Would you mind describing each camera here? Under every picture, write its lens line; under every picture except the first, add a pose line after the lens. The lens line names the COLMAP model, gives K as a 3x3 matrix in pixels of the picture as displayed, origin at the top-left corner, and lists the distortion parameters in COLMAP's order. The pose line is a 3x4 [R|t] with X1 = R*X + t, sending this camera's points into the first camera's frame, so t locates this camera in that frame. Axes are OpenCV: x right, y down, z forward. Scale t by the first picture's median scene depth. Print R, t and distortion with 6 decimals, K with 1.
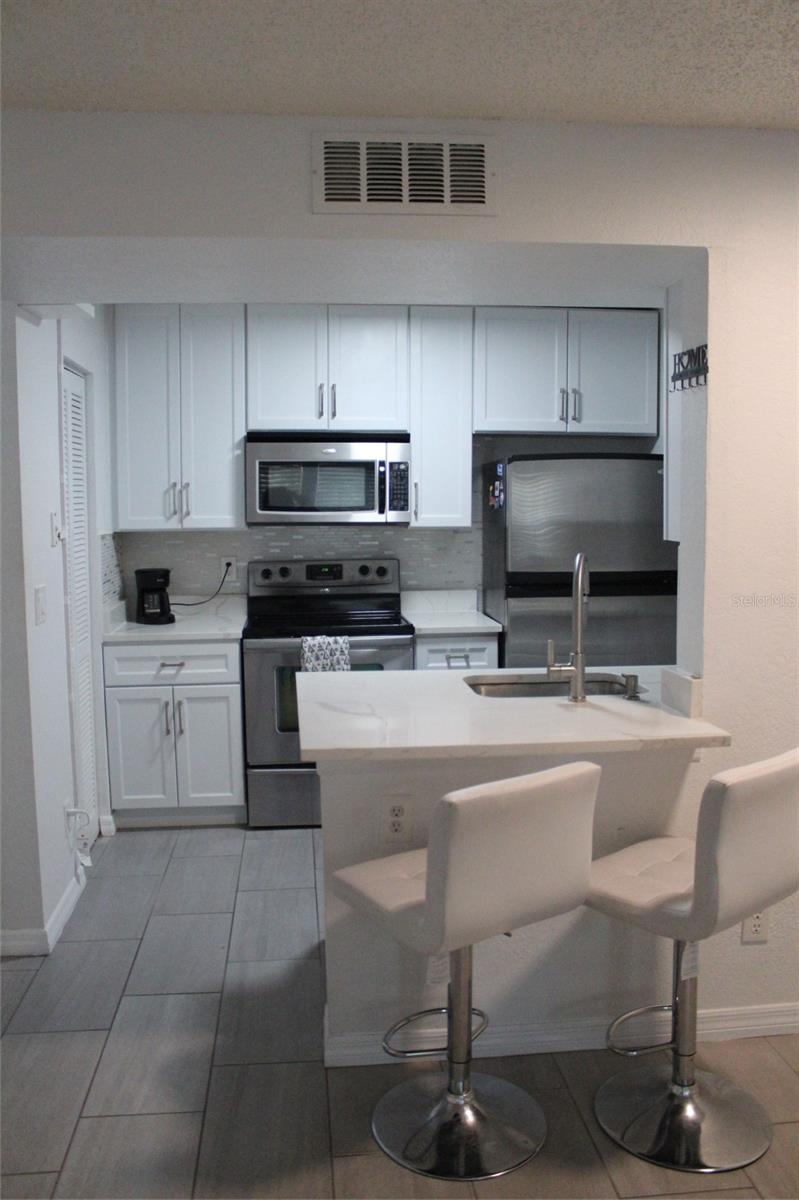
lens RADIAL K [[992.1, 0, 384.9], [0, 992.1, 590.1], [0, 0, 1]] dist [-0.179624, 0.177464]
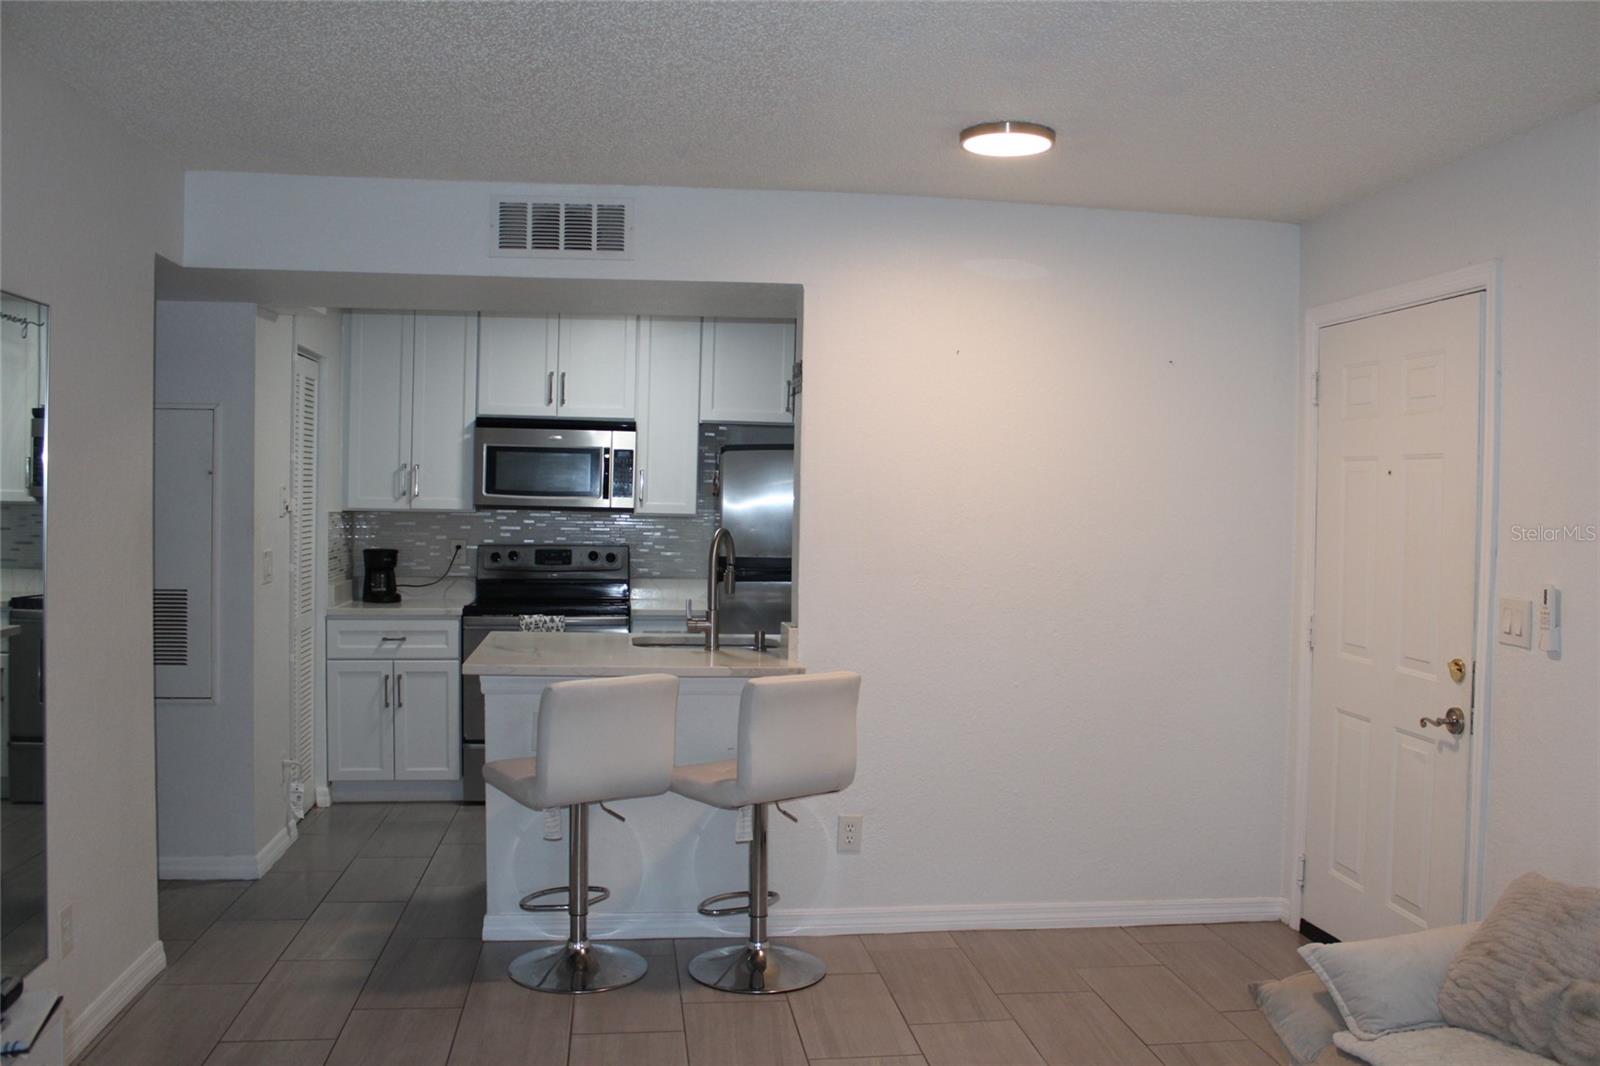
lens RADIAL K [[1349.3, 0, 804.5], [0, 1349.3, 514.3], [0, 0, 1]] dist [-0.157317, 0.143440]
pose [[0.998791, 0.021575, 0.044174, 0.142012], [-0.017969, 0.996597, -0.080442, 0.046992], [-0.045759, 0.079551, 0.995780, -0.396331]]
